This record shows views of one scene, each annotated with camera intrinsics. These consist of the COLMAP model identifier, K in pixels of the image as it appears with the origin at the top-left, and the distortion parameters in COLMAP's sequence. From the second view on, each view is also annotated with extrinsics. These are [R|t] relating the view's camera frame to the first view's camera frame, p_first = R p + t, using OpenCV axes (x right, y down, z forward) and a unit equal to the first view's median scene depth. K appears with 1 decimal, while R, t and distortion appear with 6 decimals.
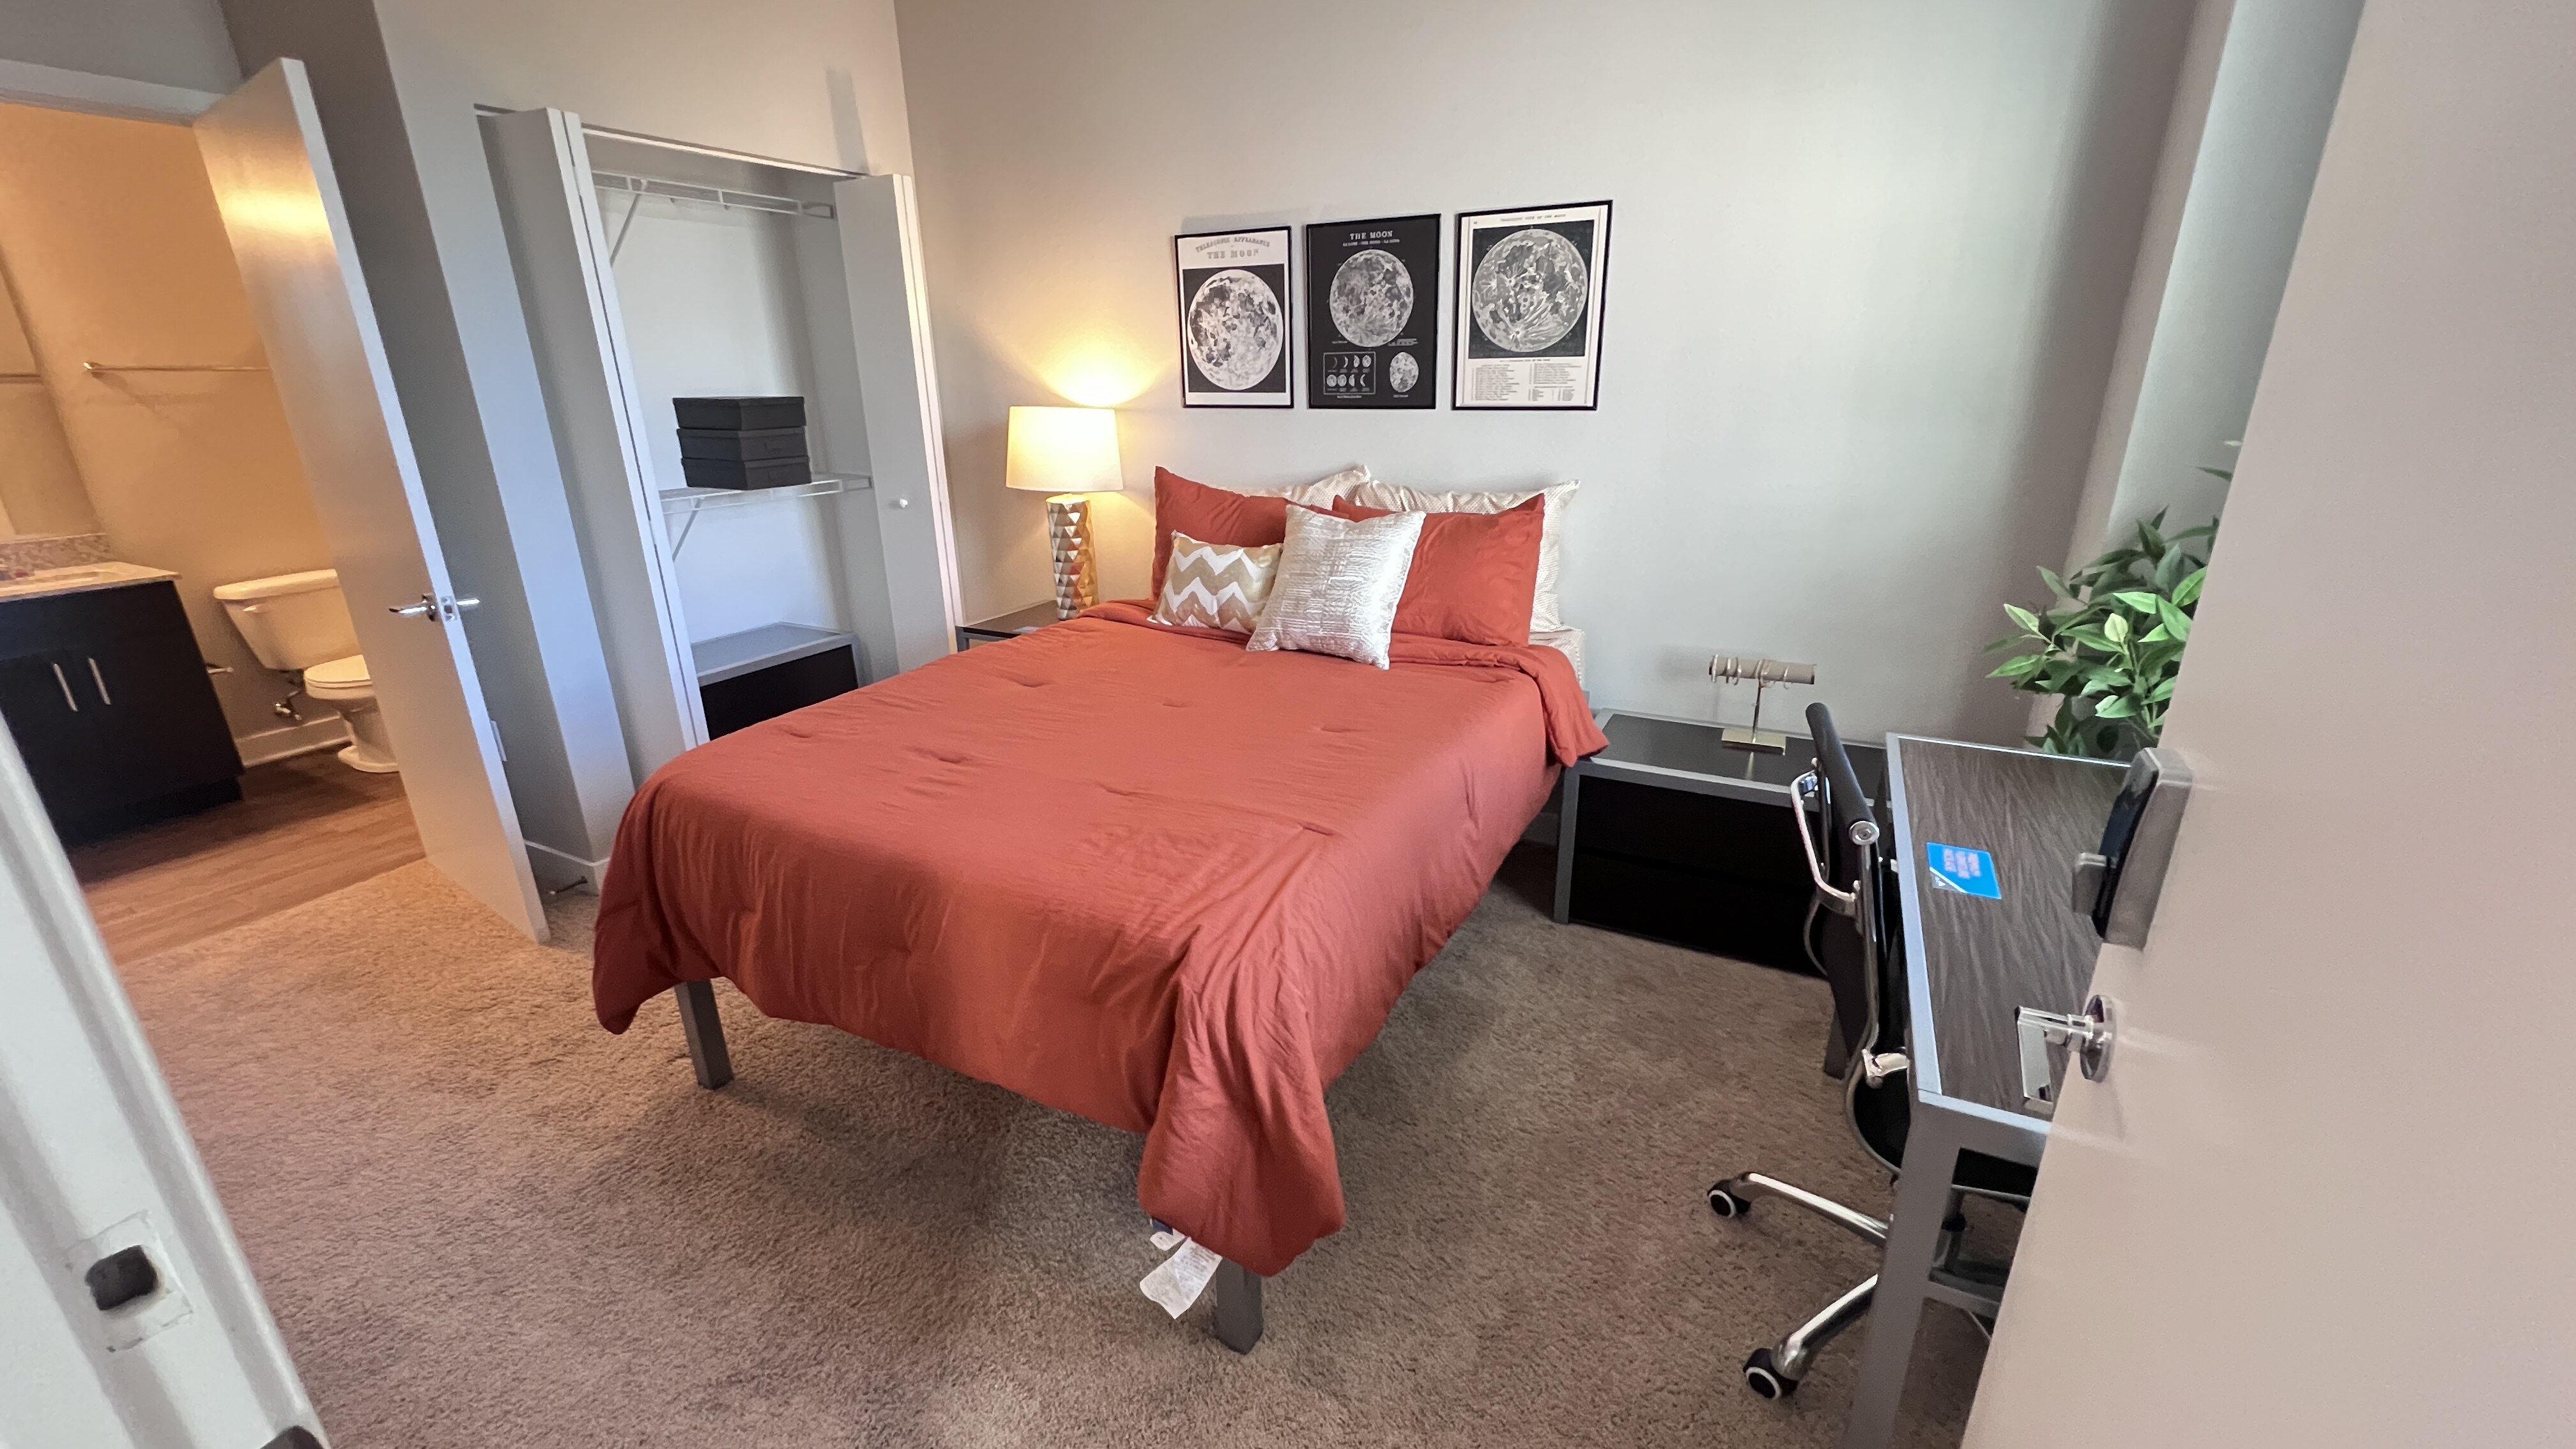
lens RADIAL K [[1027.6, 0, 1288.0], [0, 1027.6, 724.5], [0, 0, 1]] dist [-0.001228, 0.000054]
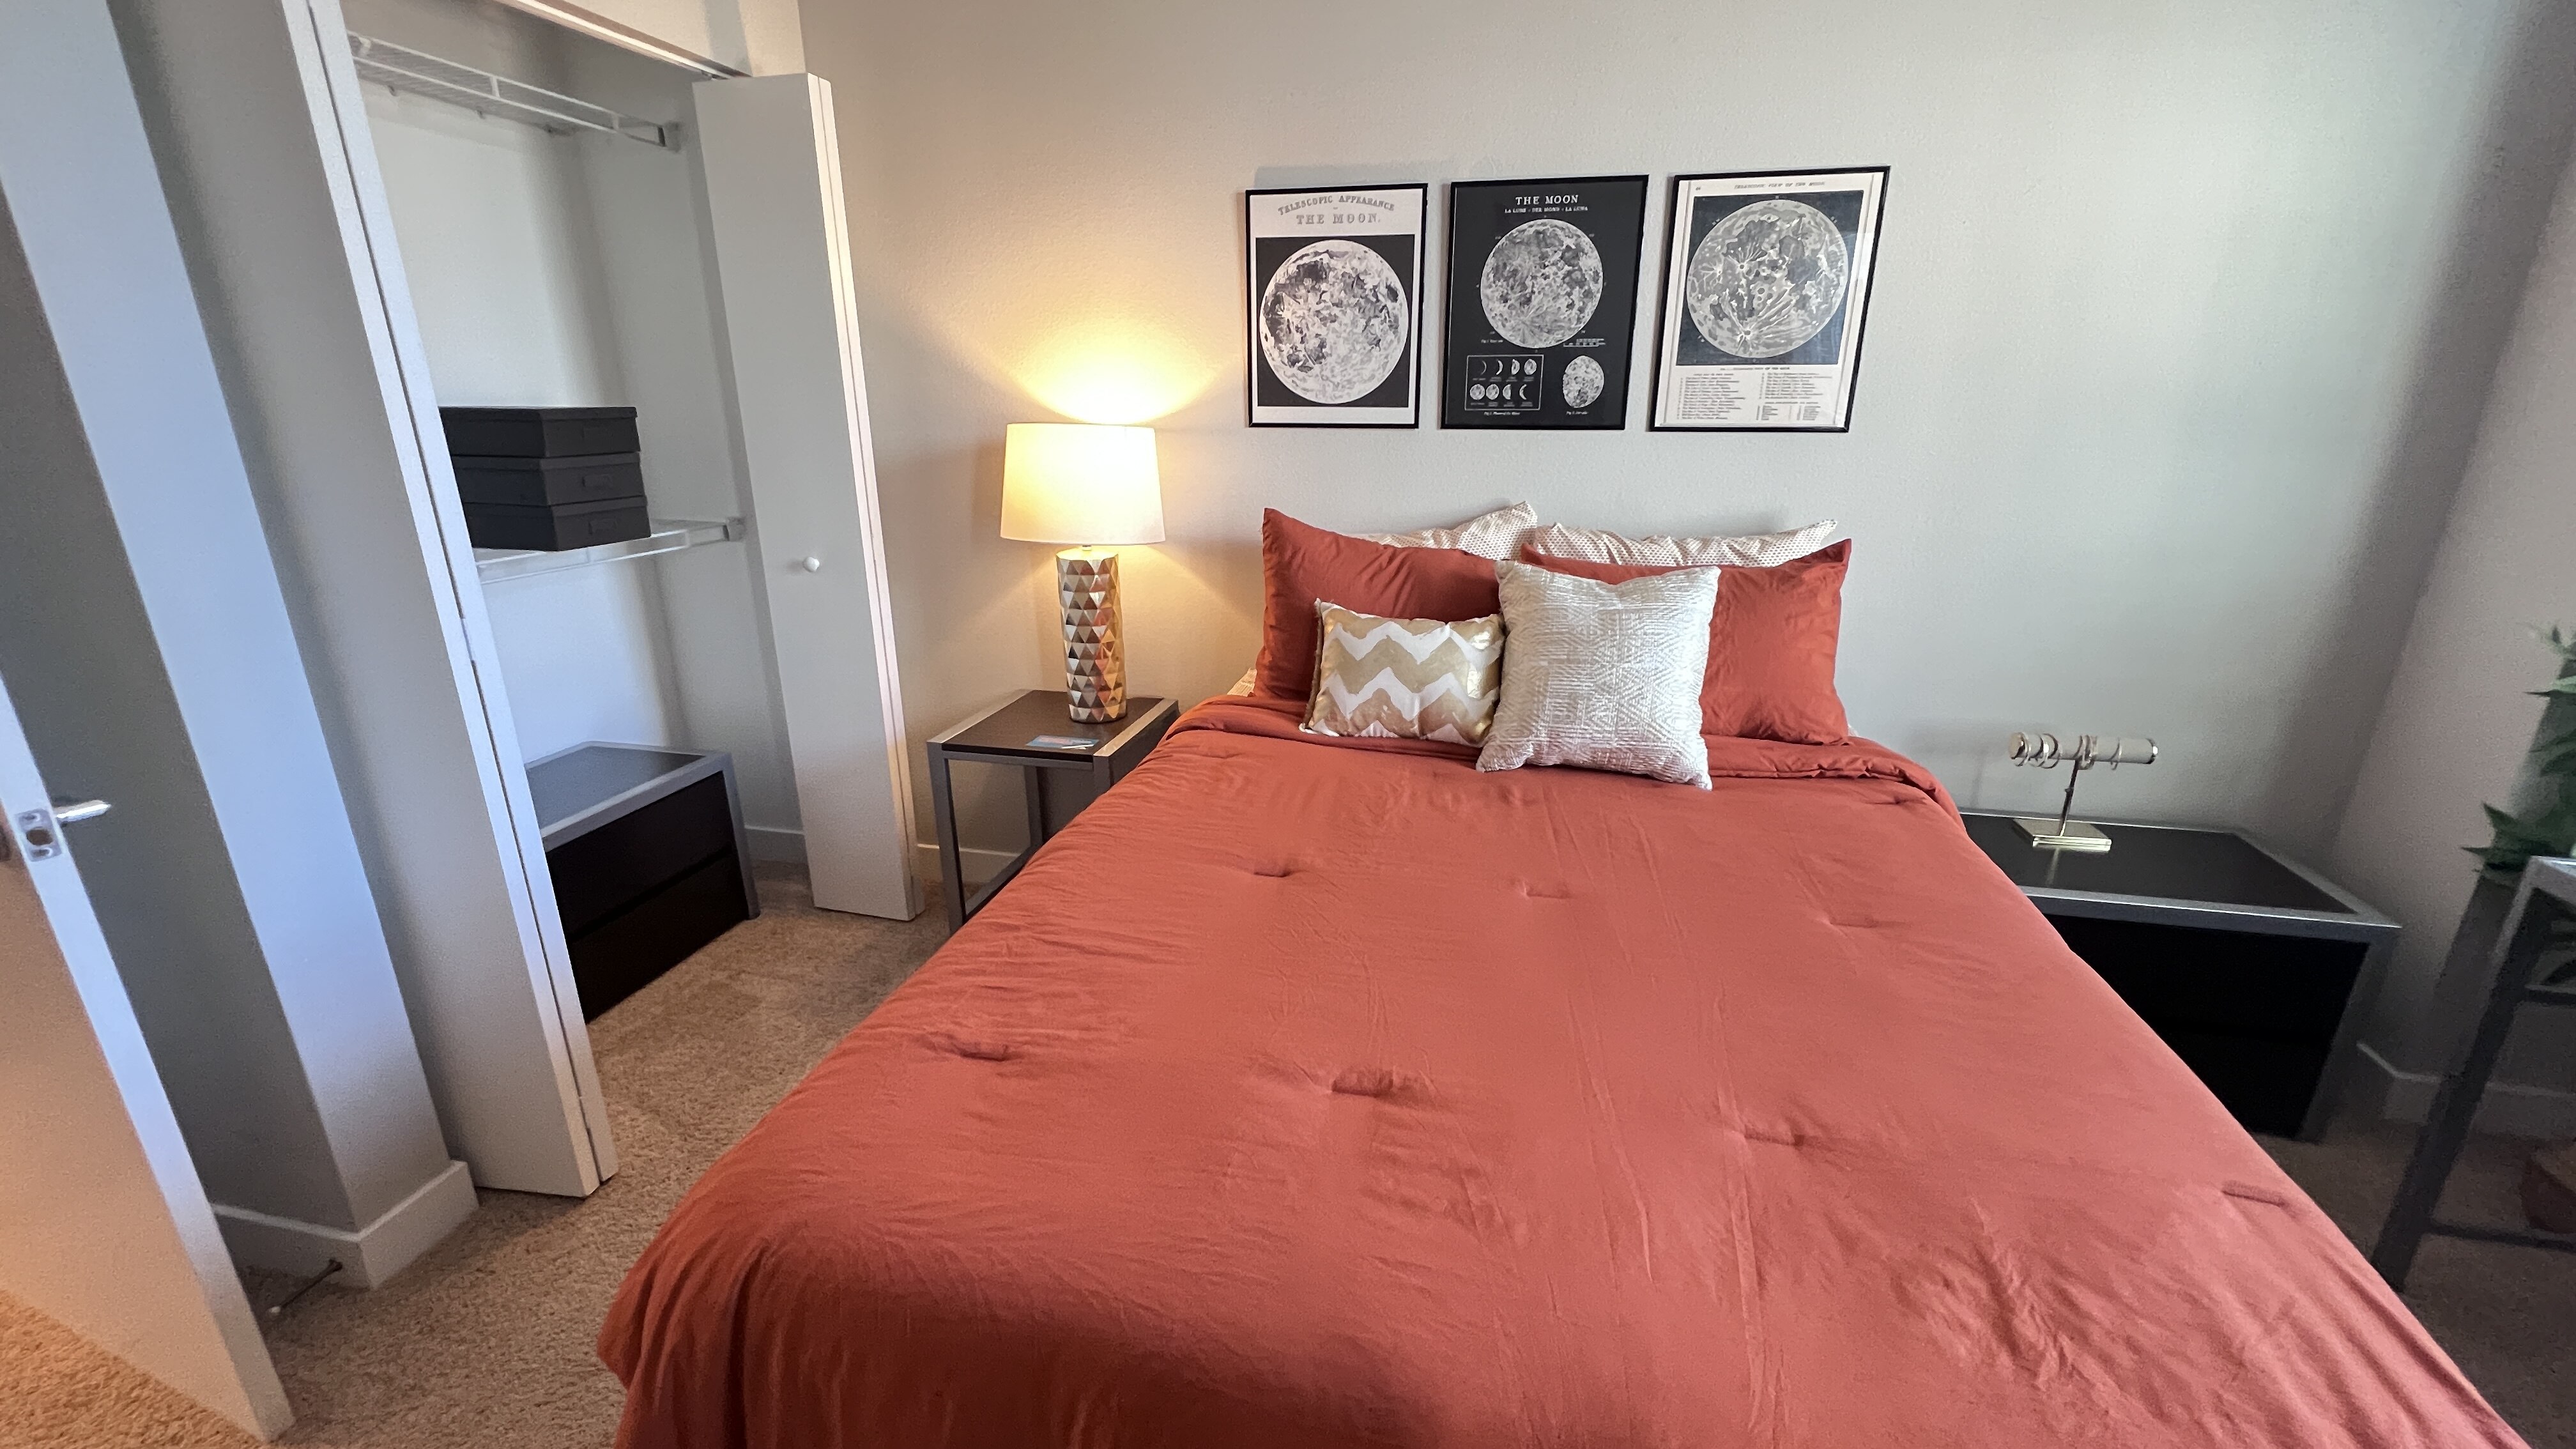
lens RADIAL K [[1027.6, 0, 1288.0], [0, 1027.6, 724.5], [0, 0, 1]] dist [-0.001228, 0.000054]
pose [[0.964166, -0.067317, 0.256617, -0.317841], [0.073435, 0.997197, -0.014322, -0.095150], [-0.254934, 0.032653, 0.966407, 0.330179]]
